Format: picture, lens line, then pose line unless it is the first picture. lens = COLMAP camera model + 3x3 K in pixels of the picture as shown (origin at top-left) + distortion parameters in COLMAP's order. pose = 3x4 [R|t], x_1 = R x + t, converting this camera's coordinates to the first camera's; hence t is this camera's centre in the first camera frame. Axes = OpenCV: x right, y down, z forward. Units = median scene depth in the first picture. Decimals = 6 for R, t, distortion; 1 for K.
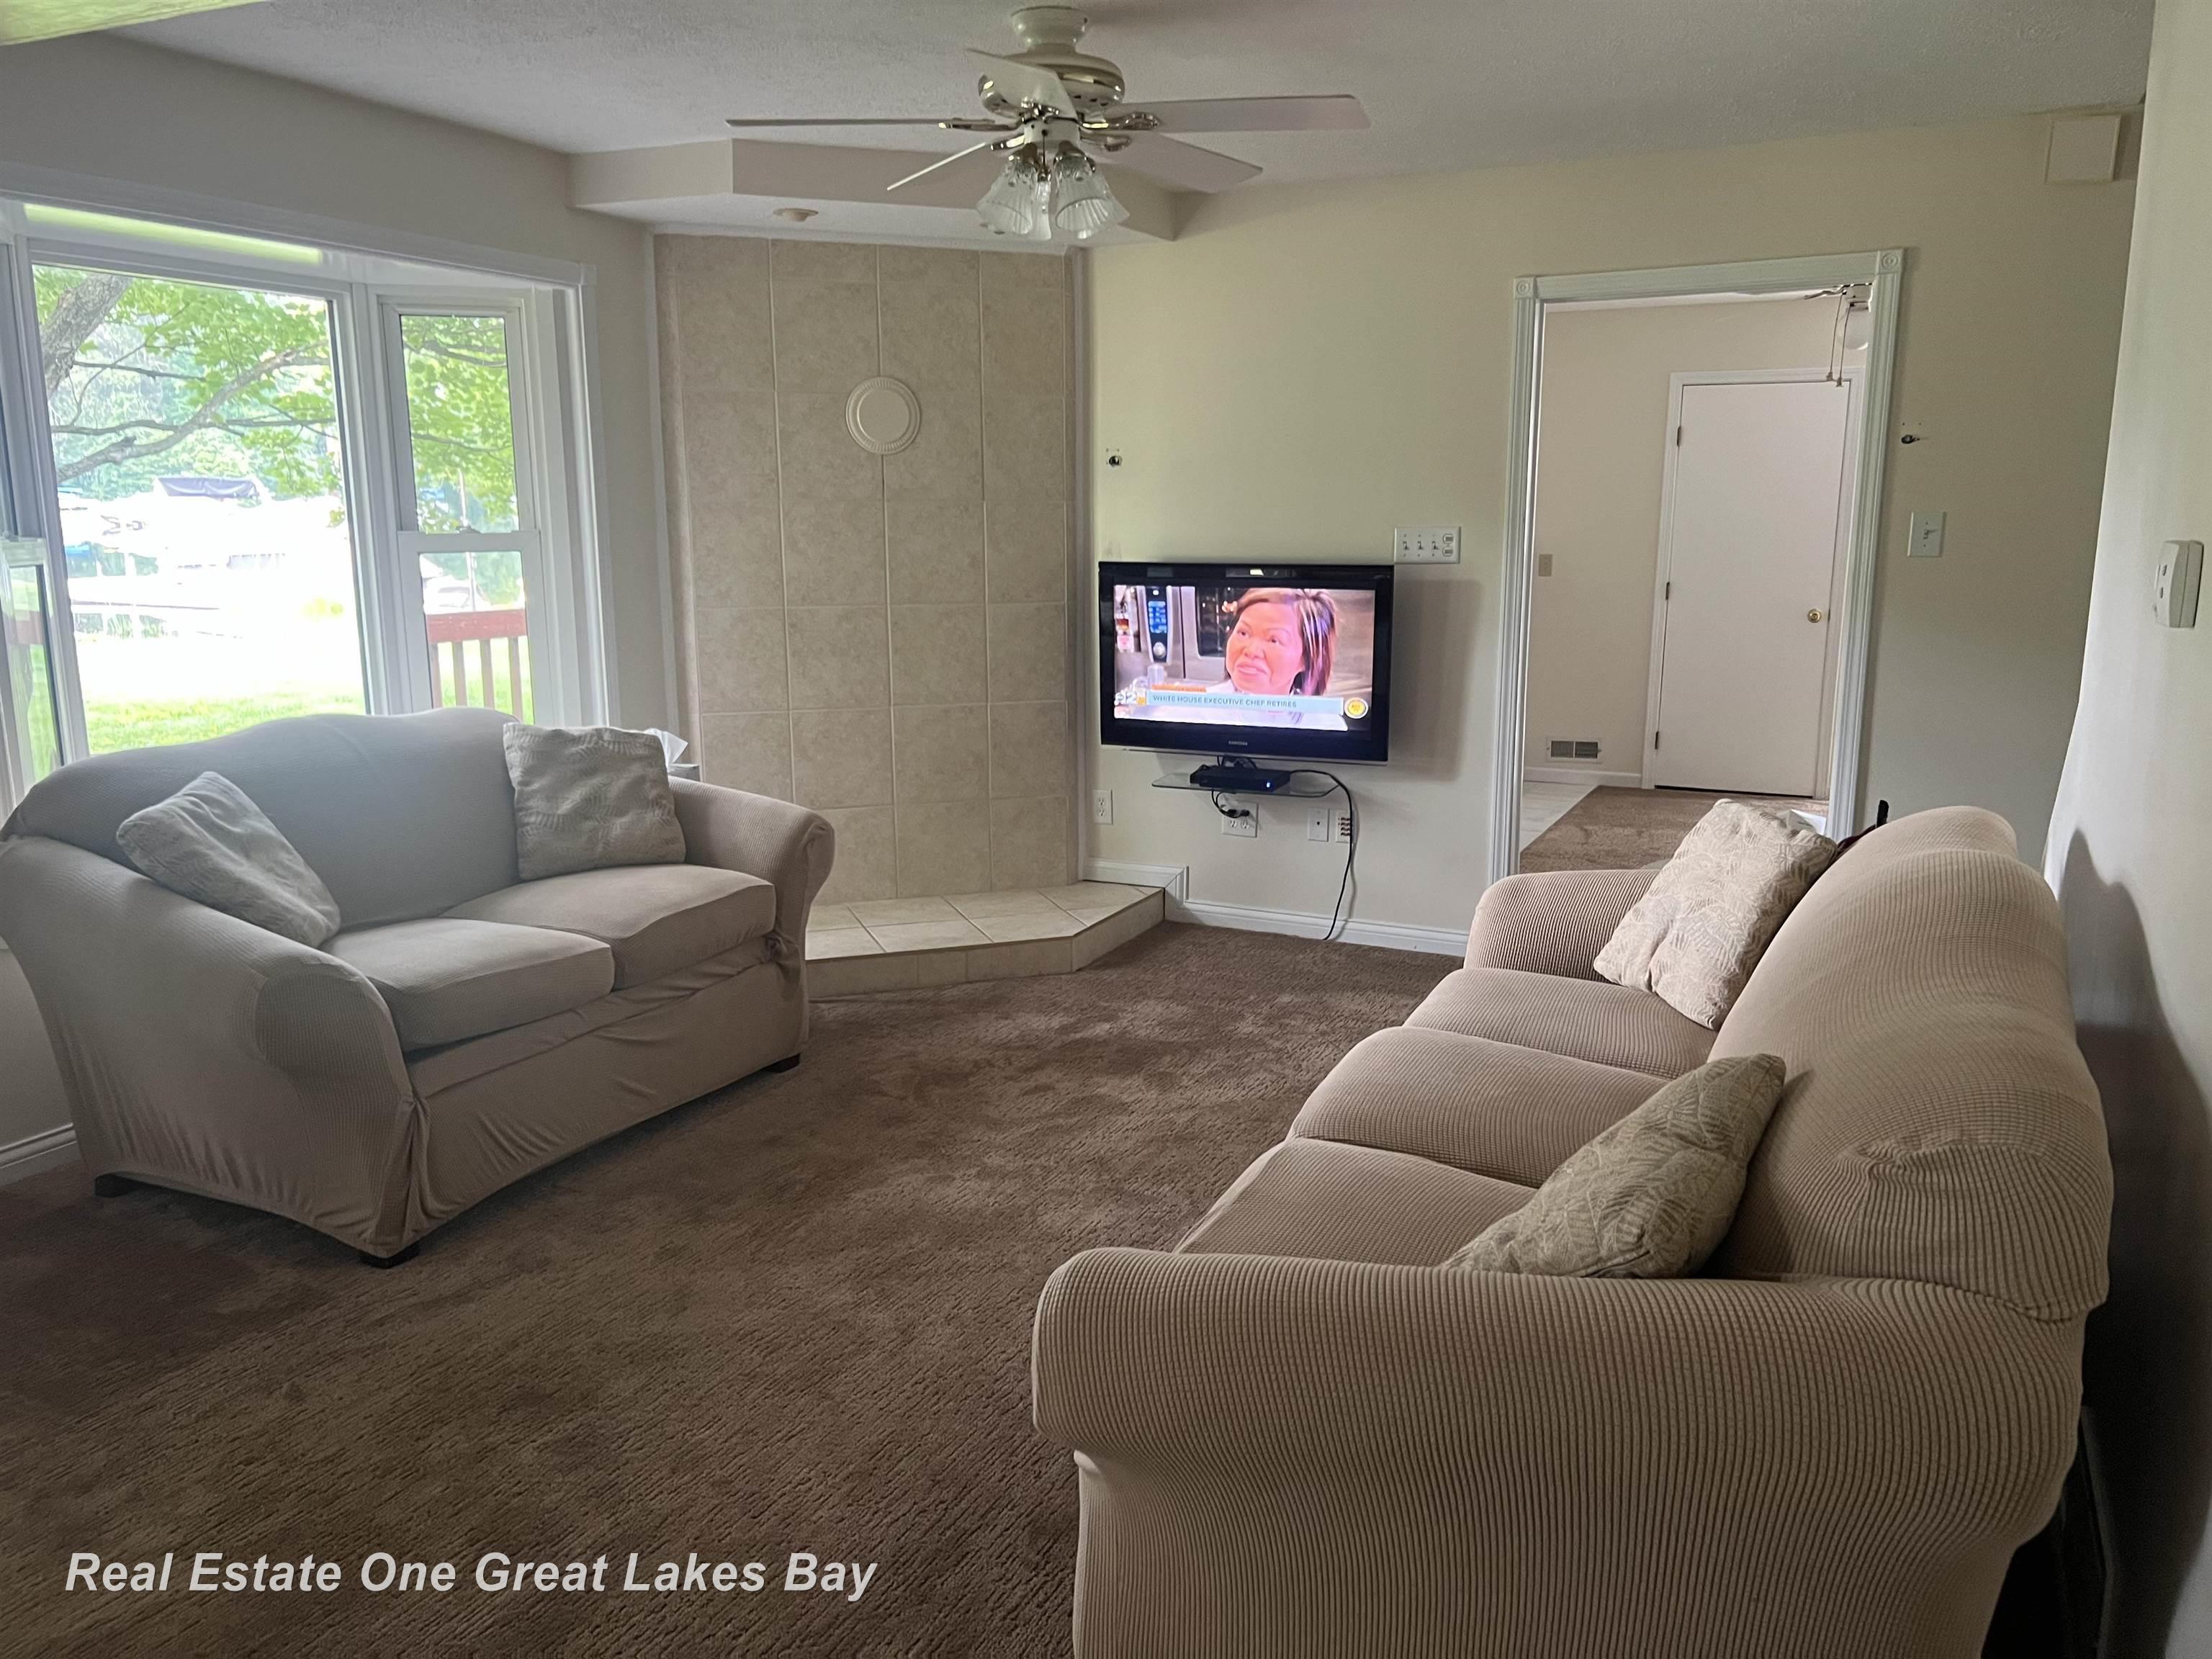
lens RADIAL K [[1677.4, 0, 1106.0], [0, 1677.4, 829.5], [0, 0, 1]] dist [0.136393, -0.311584]
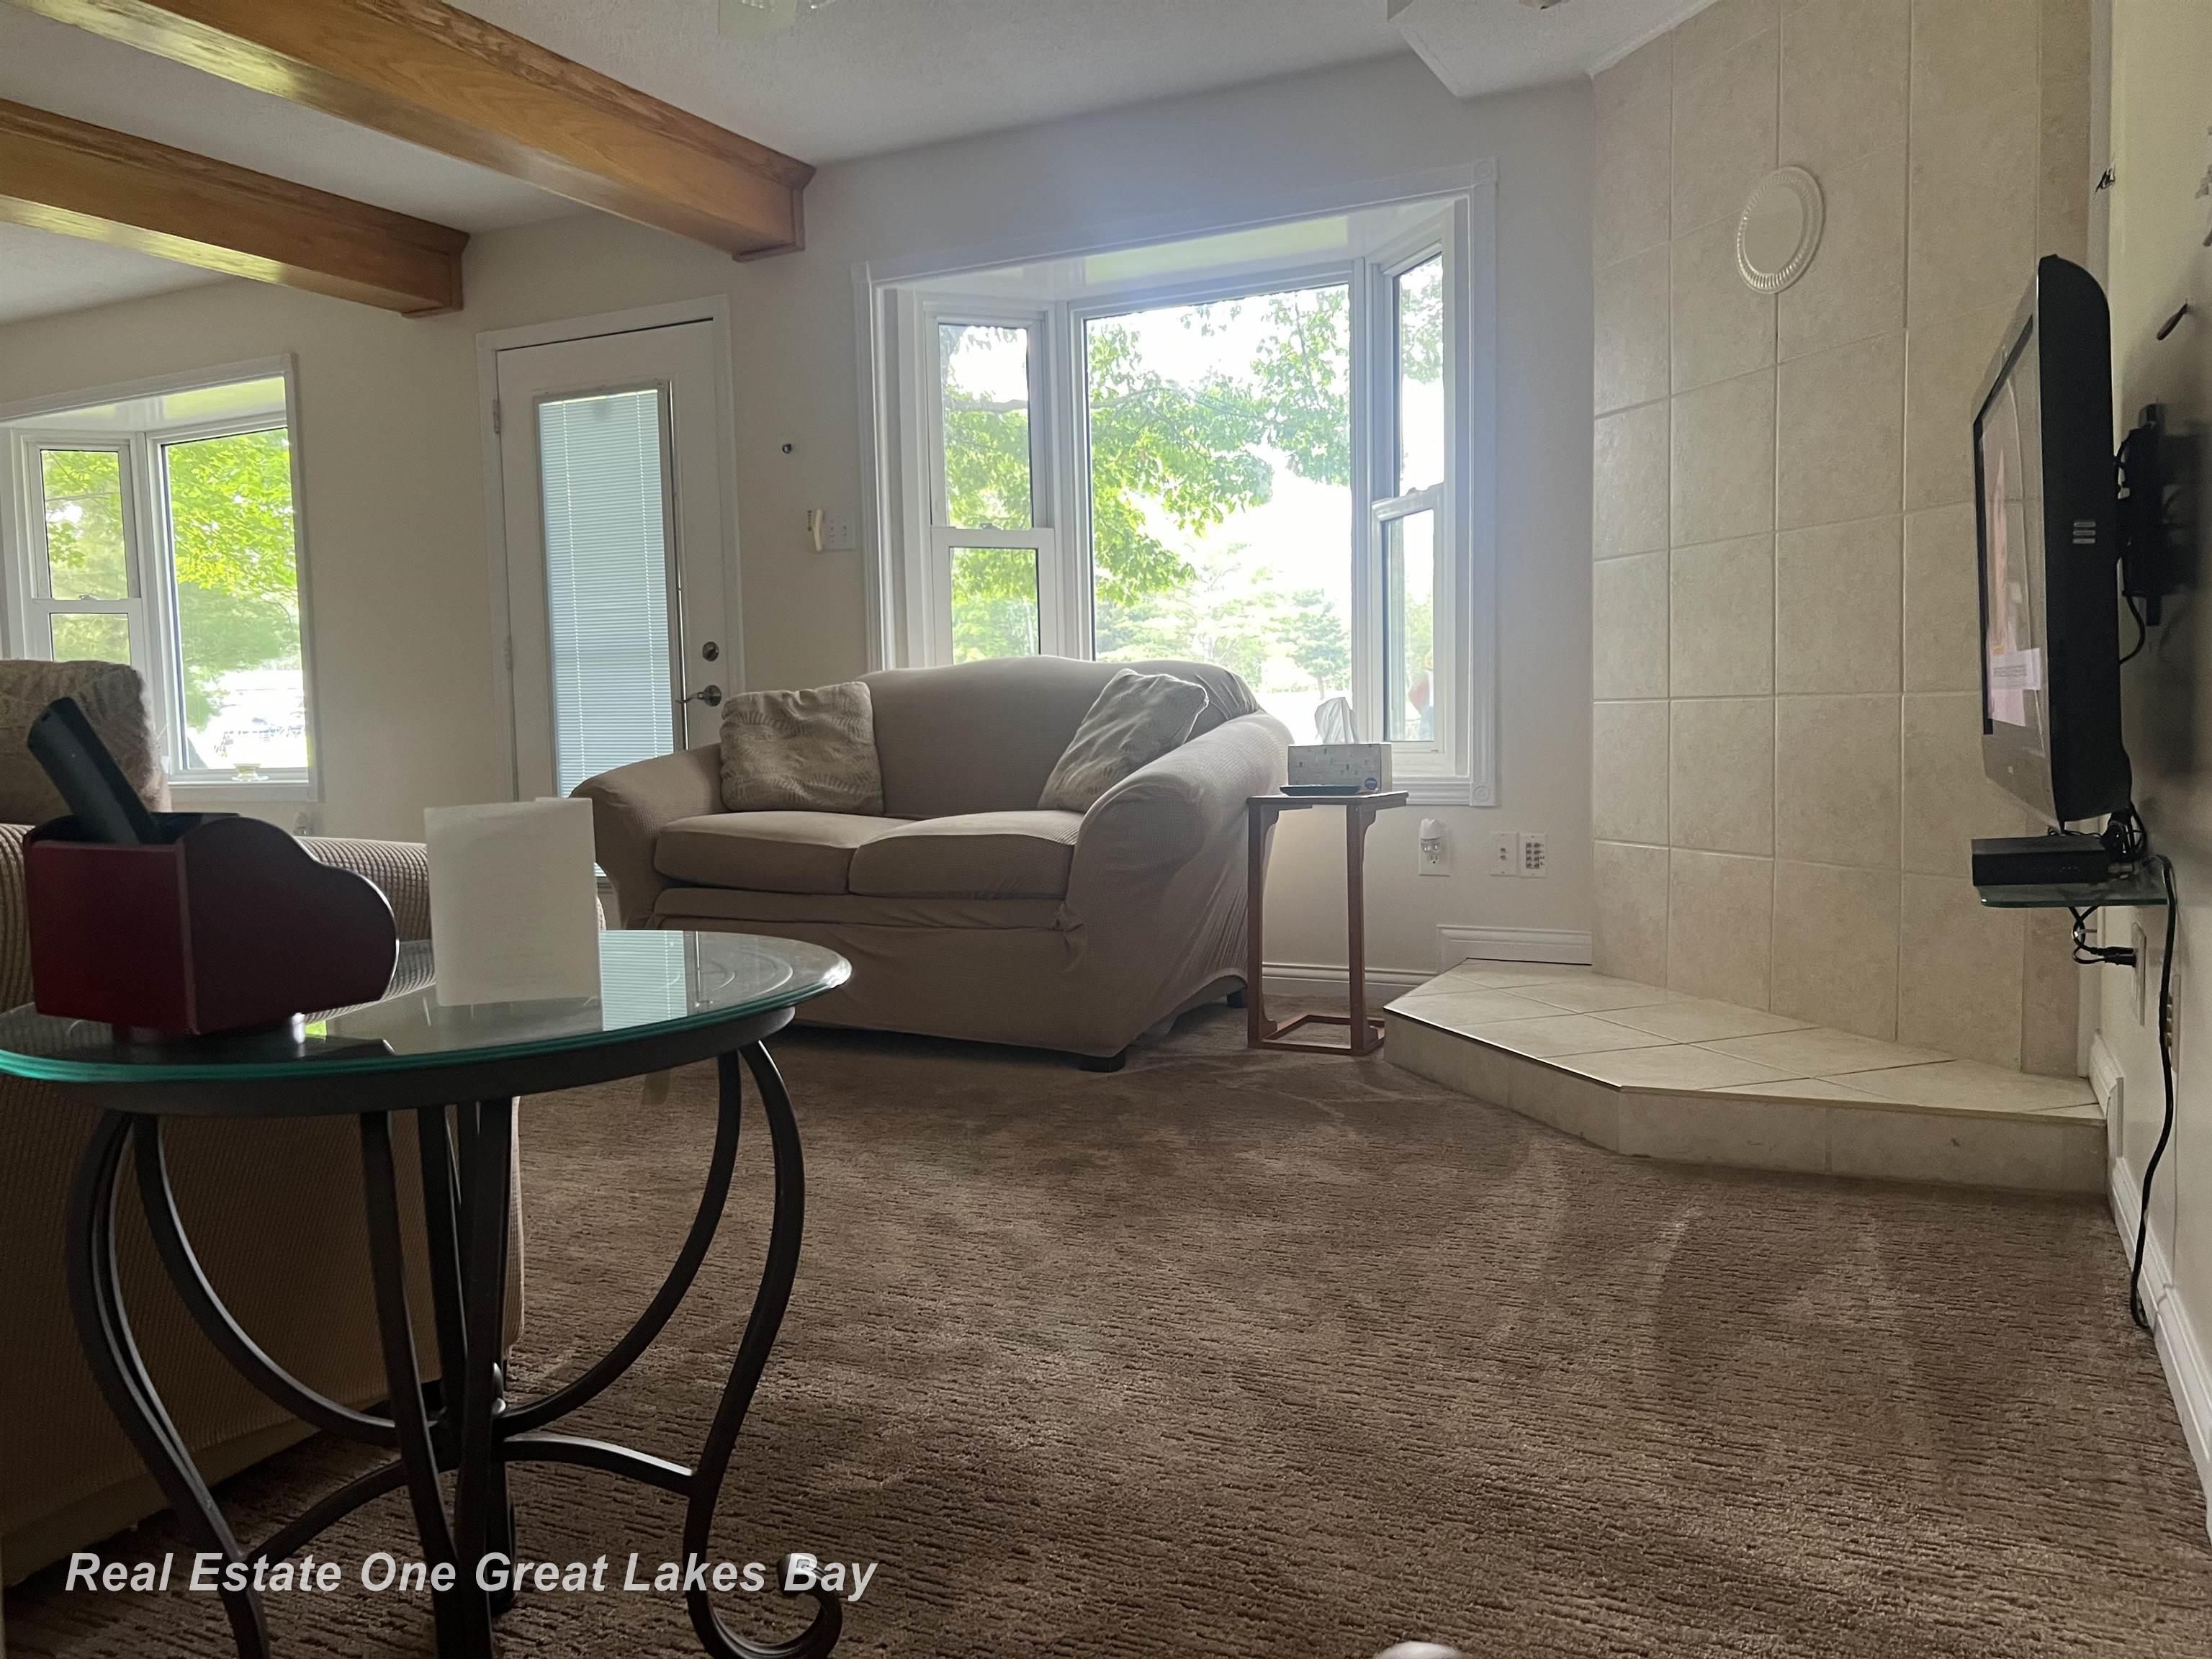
lens RADIAL K [[1675.7, 0, 1120.9], [0, 1675.7, 808.4], [0, 0, 1]] dist [0.090133, -0.134799]
pose [[-0.002435, 0.065177, -0.997871, 0.532355], [-0.164322, 0.984283, 0.064690, -0.035378], [0.986404, 0.164129, 0.008313, 0.818662]]
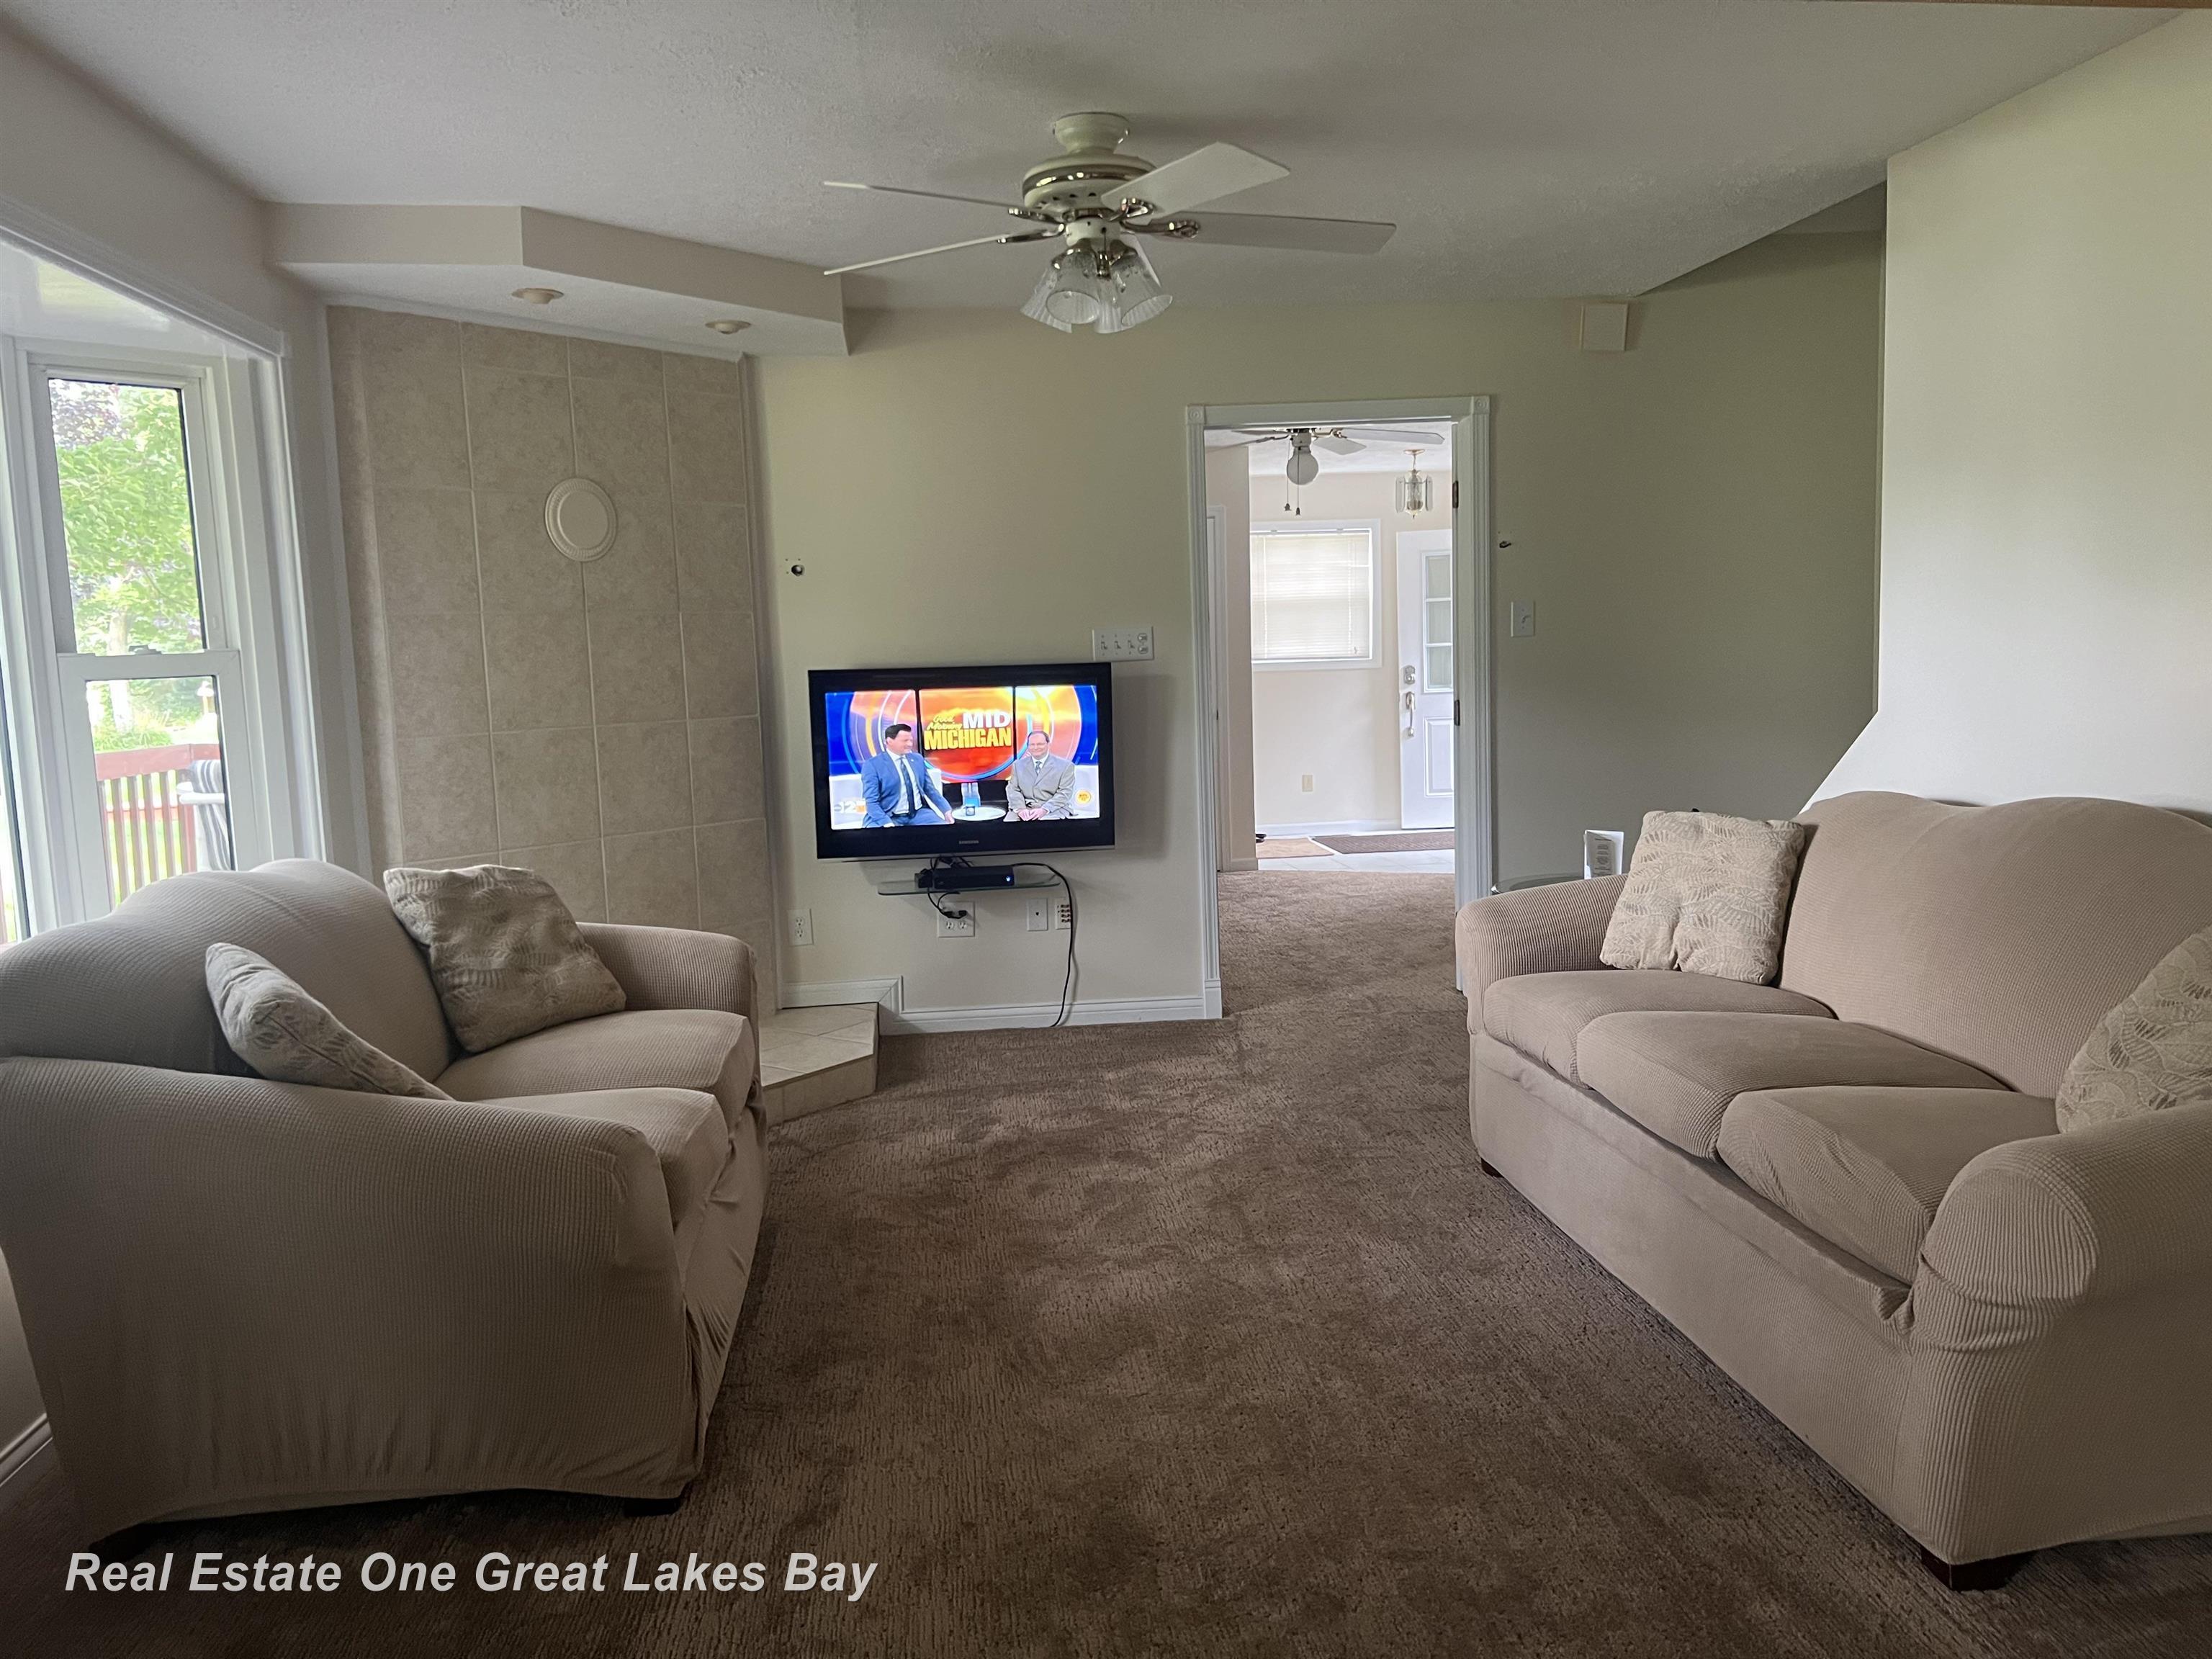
lens RADIAL K [[1675.7, 0, 1120.9], [0, 1675.7, 808.4], [0, 0, 1]] dist [0.090133, -0.134799]
pose [[0.842614, -0.077400, 0.532927, -0.398042], [0.130976, 0.989356, -0.063397, 0.004408], [-0.522348, 0.123220, 0.843783, 0.105669]]
